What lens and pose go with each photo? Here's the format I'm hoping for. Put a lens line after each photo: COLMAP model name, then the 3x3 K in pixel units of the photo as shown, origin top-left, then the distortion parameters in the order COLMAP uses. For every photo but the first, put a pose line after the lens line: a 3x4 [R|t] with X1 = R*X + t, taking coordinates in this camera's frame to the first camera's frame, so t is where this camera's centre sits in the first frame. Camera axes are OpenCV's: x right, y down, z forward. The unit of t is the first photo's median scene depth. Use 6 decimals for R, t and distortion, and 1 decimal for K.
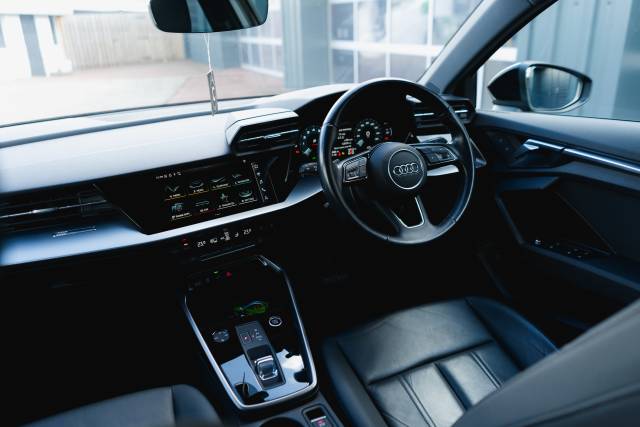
lens RADIAL K [[507.5, 0, 320.0], [0, 507.5, 213.5], [0, 0, 1]] dist [-0.009869, -0.003996]
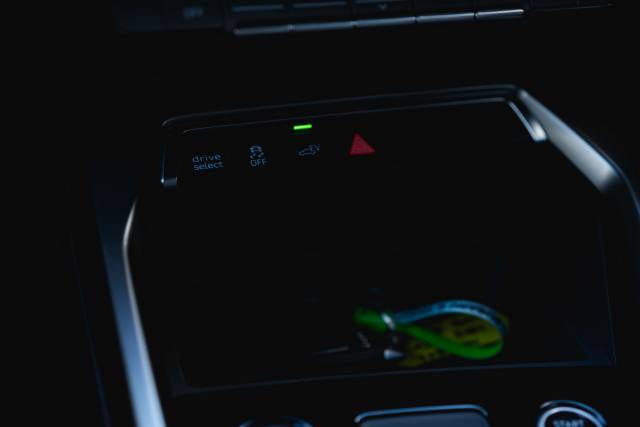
lens RADIAL K [[1059.9, 0, 320.0], [0, 1059.9, 213.5], [0, 0, 1]] dist [-0.001757, 0.162049]
pose [[0.965844, 0.171238, -0.194482, -0.104037], [-0.153407, 0.982736, 0.103427, 0.099945], [0.208835, -0.070060, 0.975438, 0.554933]]
